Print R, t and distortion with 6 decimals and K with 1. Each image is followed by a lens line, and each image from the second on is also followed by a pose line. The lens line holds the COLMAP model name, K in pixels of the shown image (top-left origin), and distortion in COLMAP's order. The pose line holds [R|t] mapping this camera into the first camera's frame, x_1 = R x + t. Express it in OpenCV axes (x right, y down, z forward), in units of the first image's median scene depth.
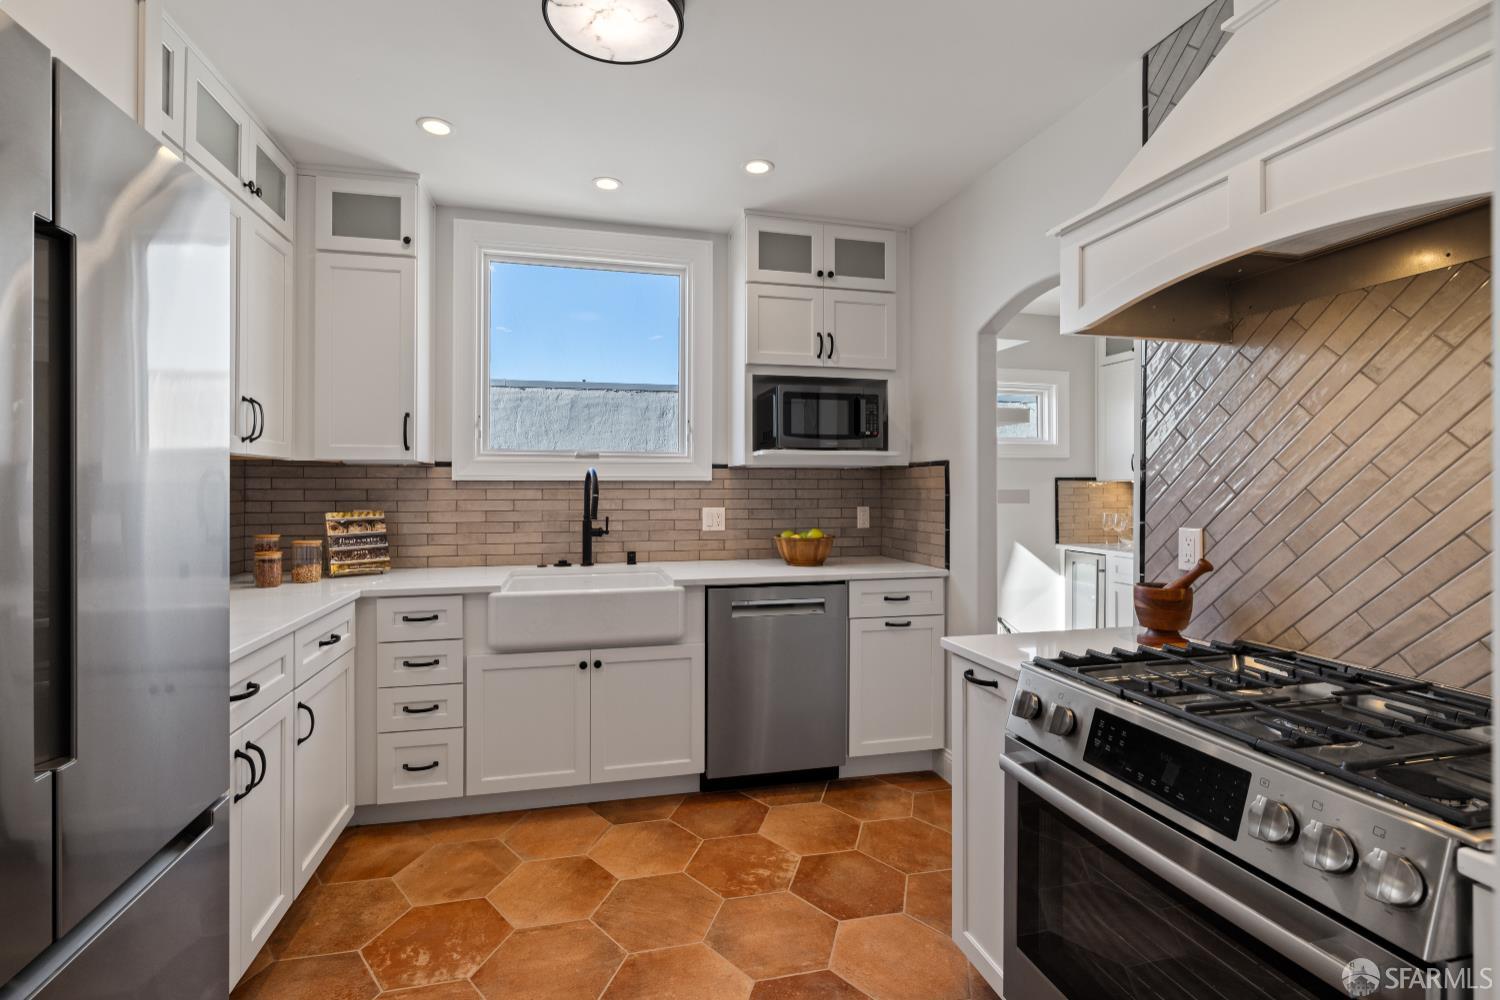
lens RADIAL K [[673.3, 0, 749.6], [0, 673.3, 489.8], [0, 0, 1]] dist [-0.005826, 0.001867]
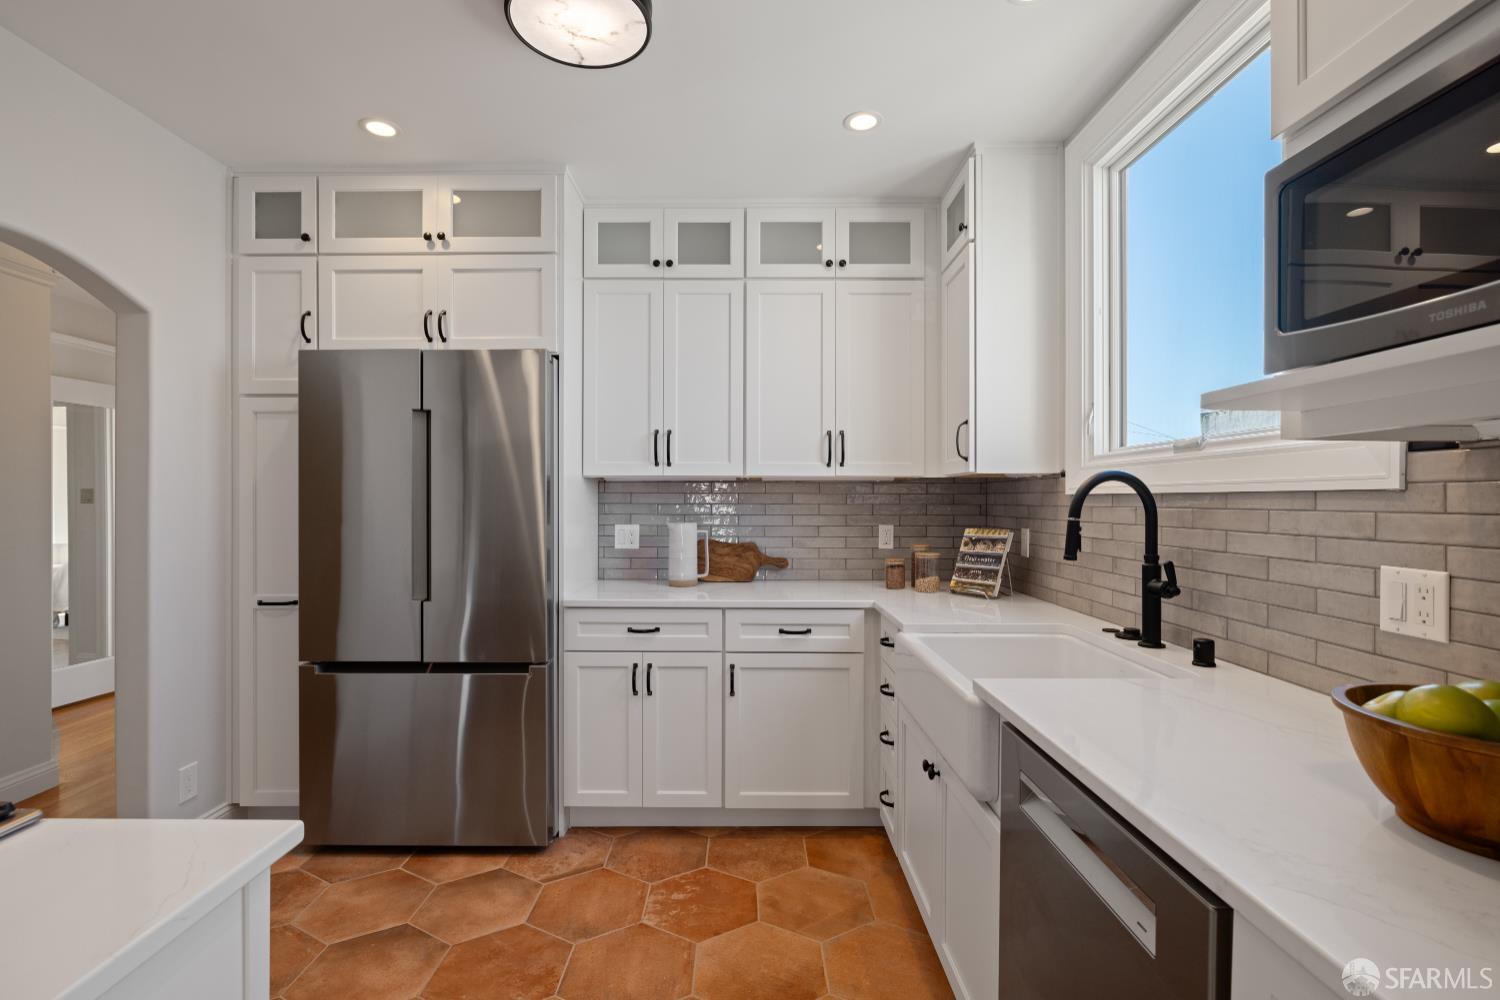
lens RADIAL K [[703.3, 0, 753.3], [0, 703.3, 502.5], [0, 0, 1]] dist [-0.000220, 0.000985]
pose [[-0.248108, 0.002877, -0.968728, 0.458028], [-0.006835, 0.999965, 0.004721, -0.006880], [0.968708, 0.007793, -0.248080, 0.946860]]
